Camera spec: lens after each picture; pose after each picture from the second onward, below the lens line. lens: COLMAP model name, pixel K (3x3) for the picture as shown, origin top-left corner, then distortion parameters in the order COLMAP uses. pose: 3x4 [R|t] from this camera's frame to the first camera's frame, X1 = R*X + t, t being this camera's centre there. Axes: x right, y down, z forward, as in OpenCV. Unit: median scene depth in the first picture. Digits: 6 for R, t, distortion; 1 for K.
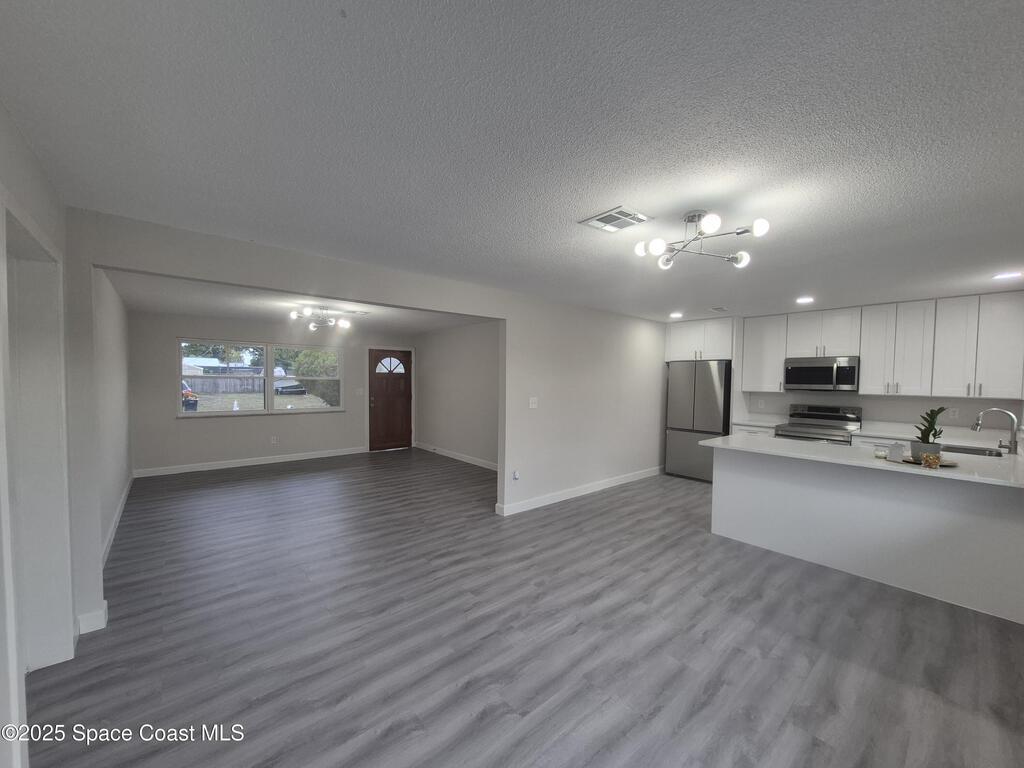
lens RADIAL K [[398.4, 0, 509.5], [0, 398.4, 394.4], [0, 0, 1]] dist [0.003378, -0.000407]
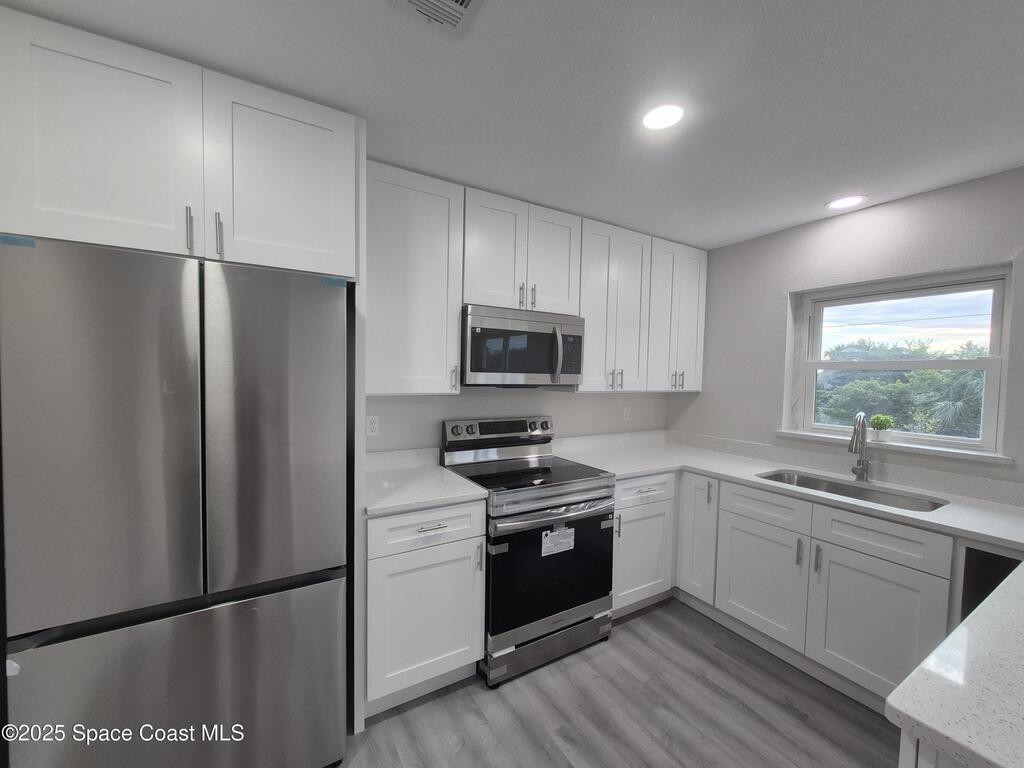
lens RADIAL K [[401.4, 0, 511.7], [0, 401.4, 391.2], [0, 0, 1]] dist [0.003149, -0.000601]
pose [[0.175538, -0.051756, 0.983111, 0.513518], [0.021981, 0.998574, 0.048646, -0.041089], [-0.984227, 0.013071, 0.176425, 1.430904]]
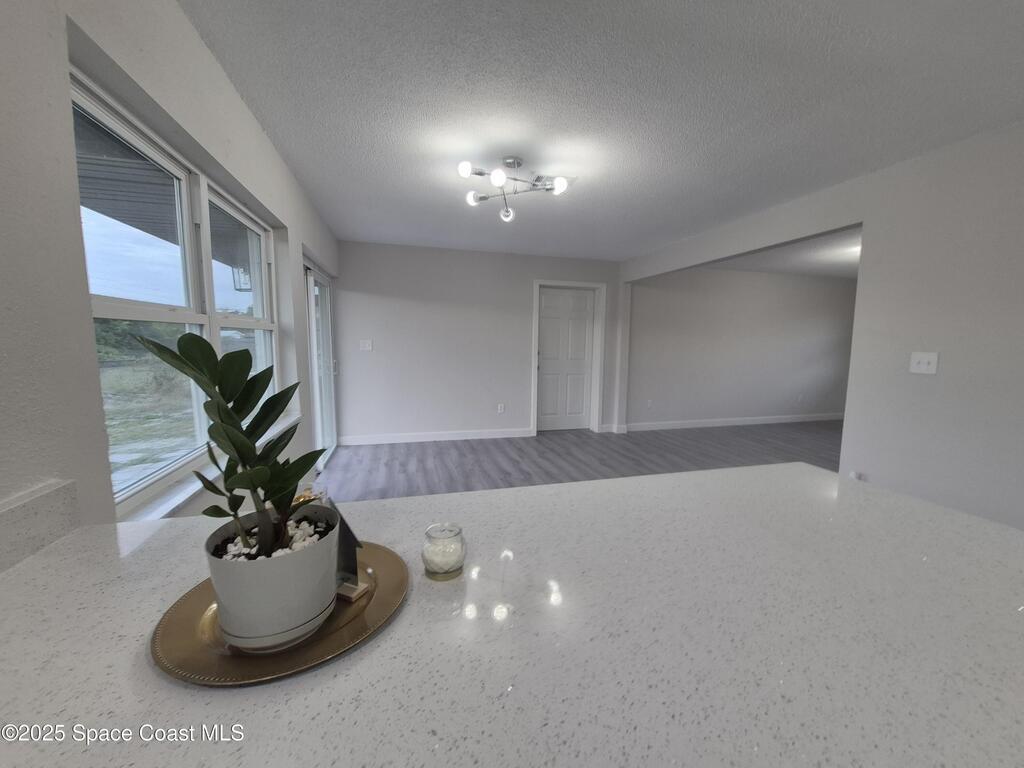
lens RADIAL K [[417.3, 0, 527.6], [0, 417.3, 382.3], [0, 0, 1]] dist [0.002316, 0.000029]
pose [[-0.409087, 0.076688, -0.909267, 1.018799], [-0.053981, 0.992683, 0.108010, 0.021848], [0.910897, 0.093268, -0.401954, 1.026569]]
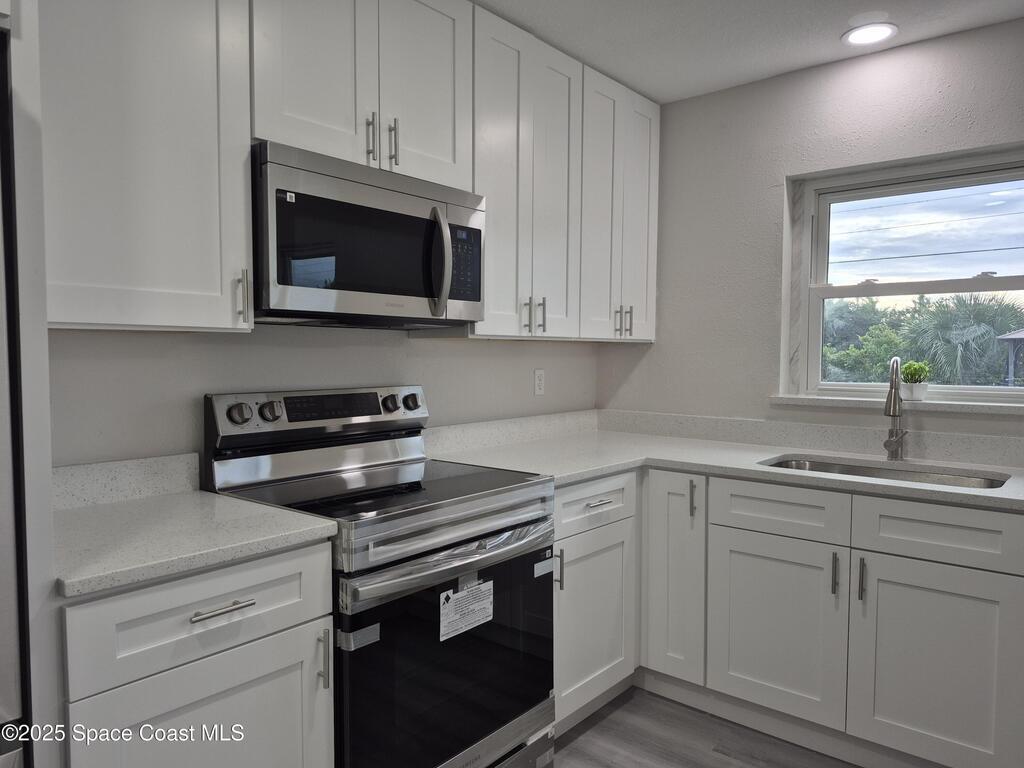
lens RADIAL K [[703.3, 0, 520.1], [0, 703.3, 389.2], [0, 0, 1]] dist [0.085631, -0.085933]
pose [[-0.169753, -0.066218, 0.983260, 0.560262], [0.032736, 0.996811, 0.072782, 0.002388], [-0.984943, 0.044542, -0.167043, 1.515340]]
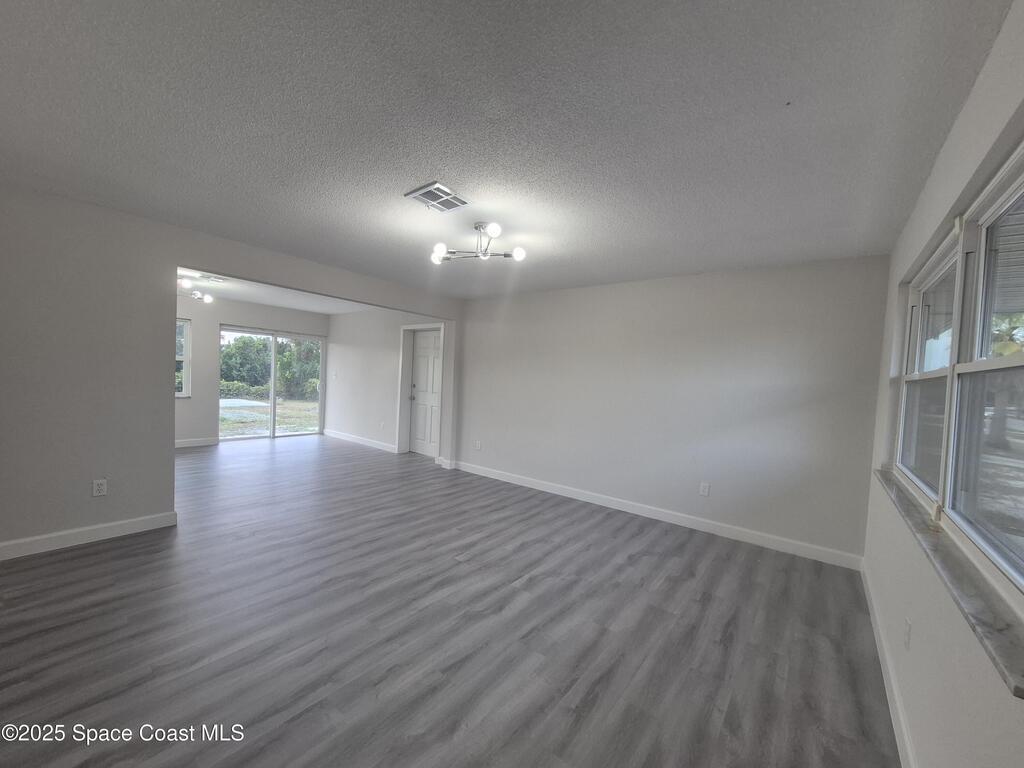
lens RADIAL K [[401.4, 0, 511.7], [0, 401.4, 391.2], [0, 0, 1]] dist [0.003149, -0.000601]
pose [[-0.978199, -0.054259, -0.200456, -0.624451], [-0.069195, 0.995265, 0.068268, -0.056125], [0.195803, 0.080650, -0.977321, 2.381861]]
